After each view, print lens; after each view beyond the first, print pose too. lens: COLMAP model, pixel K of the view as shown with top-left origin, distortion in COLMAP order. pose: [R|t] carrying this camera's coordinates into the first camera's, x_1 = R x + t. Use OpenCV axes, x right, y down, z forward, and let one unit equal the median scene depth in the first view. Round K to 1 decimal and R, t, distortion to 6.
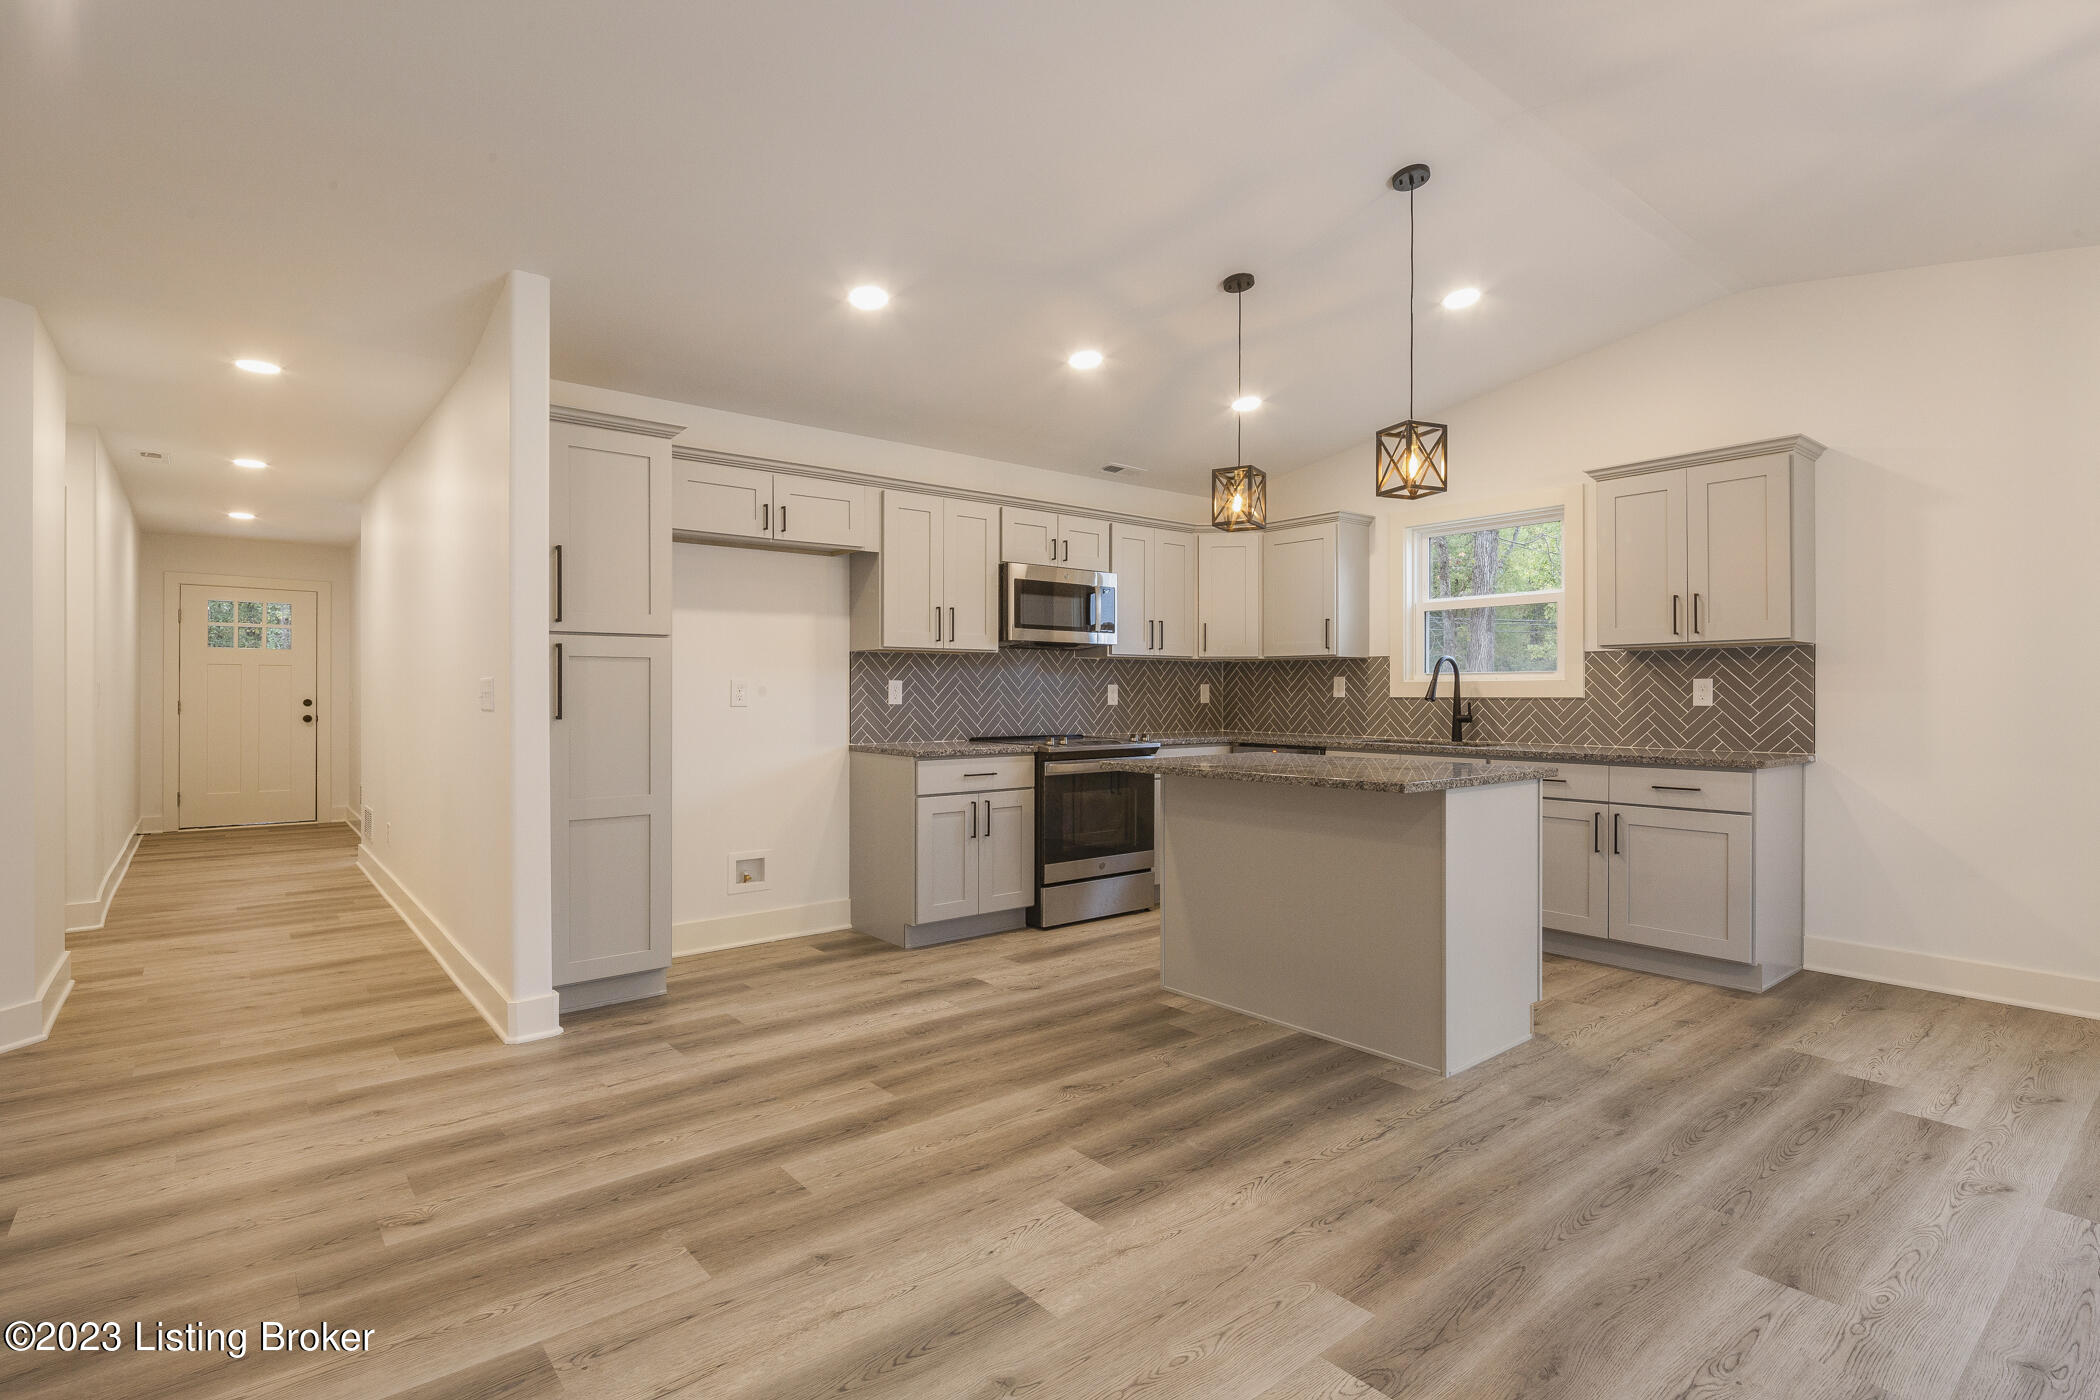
lens RADIAL K [[1016.6, 0, 1068.1], [0, 1016.6, 697.2], [0, 0, 1]] dist [0.006510, -0.005617]
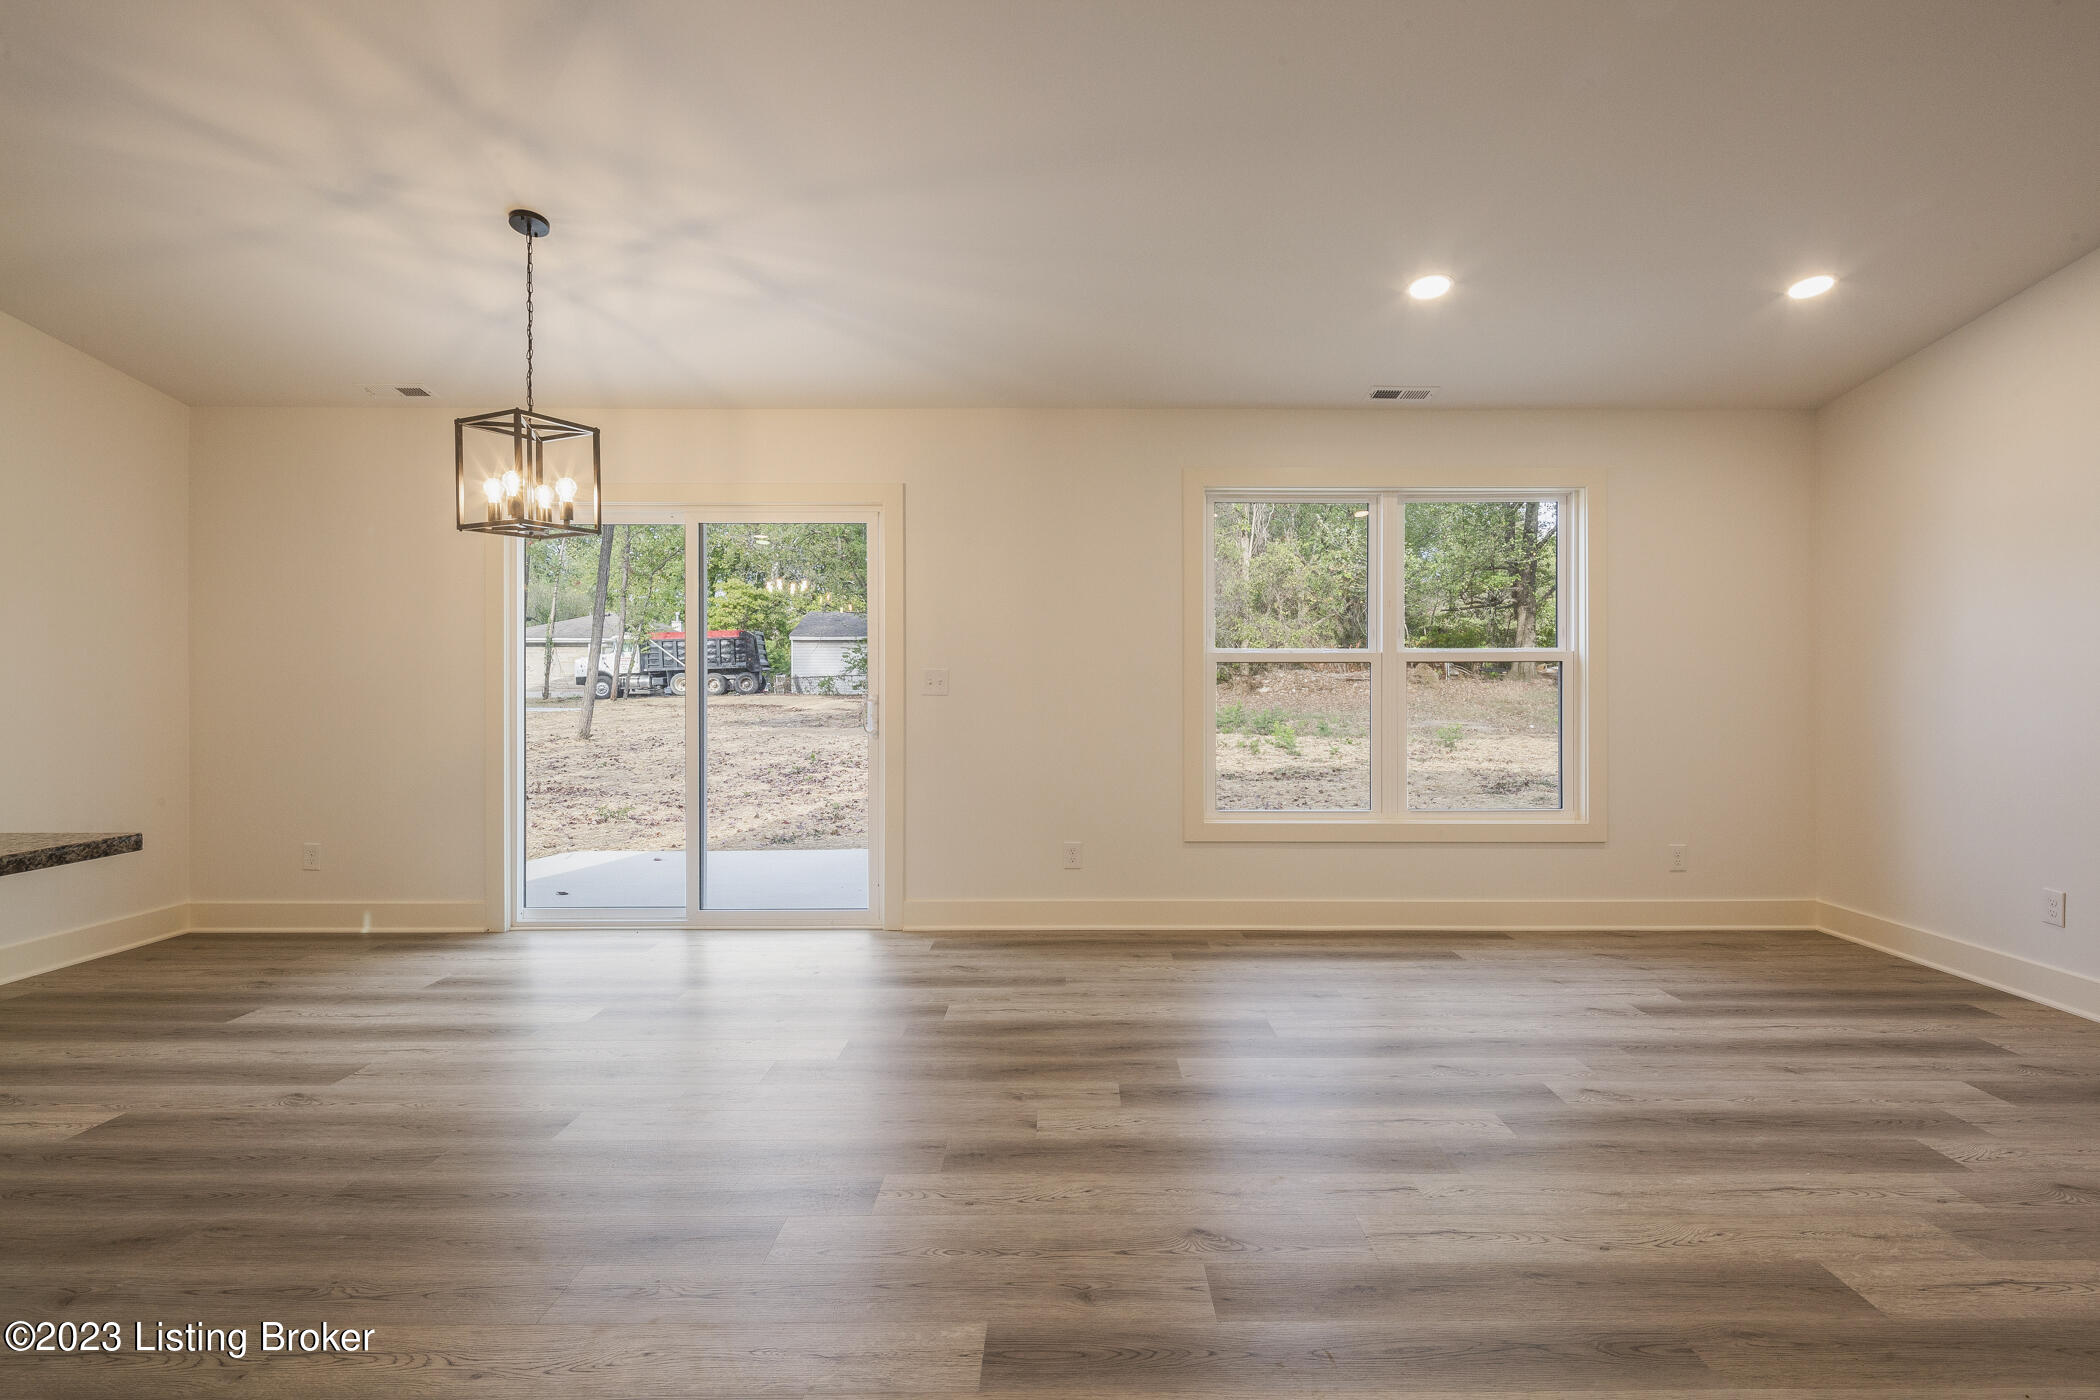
lens RADIAL K [[1016.6, 0, 1076.2], [0, 1016.6, 686.0], [0, 0, 1]] dist [0.006510, -0.005617]
pose [[-0.773660, -0.002471, 0.633596, -0.295922], [-0.000289, 0.999994, 0.003547, -0.001285], [-0.633601, 0.002561, -0.773656, 0.726546]]
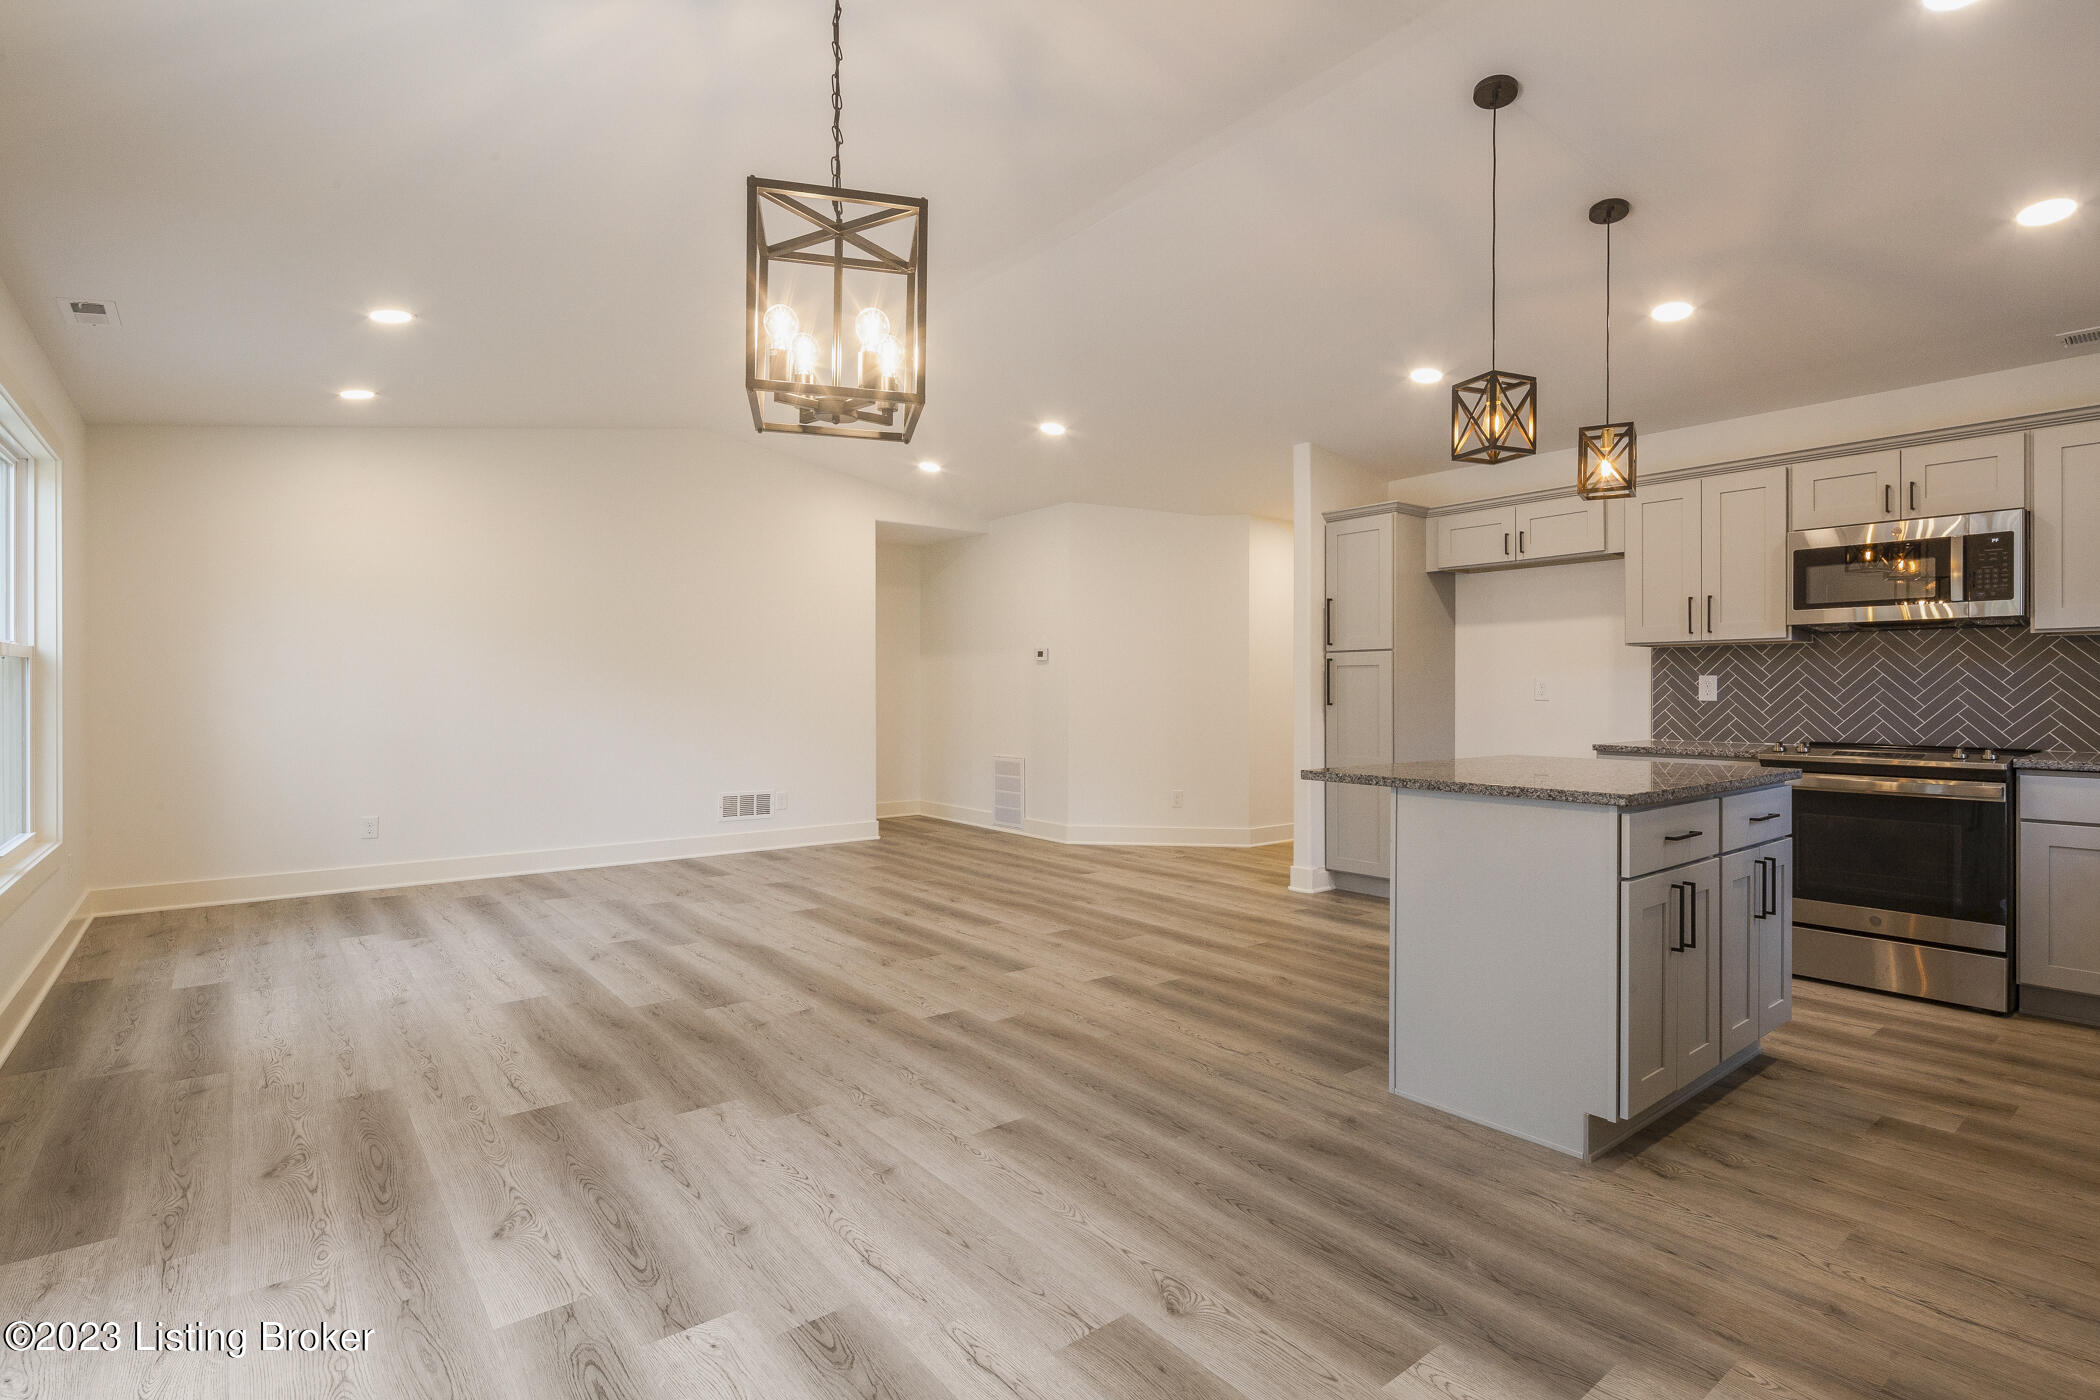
lens RADIAL K [[1016.6, 0, 1081.9], [0, 1016.6, 690.6], [0, 0, 1]] dist [0.006510, -0.005617]
pose [[-0.004112, -0.000087, -0.999992, 0.927365], [-0.005690, 0.999984, -0.000063, 0.001246], [0.999975, 0.005689, -0.004113, 0.502283]]
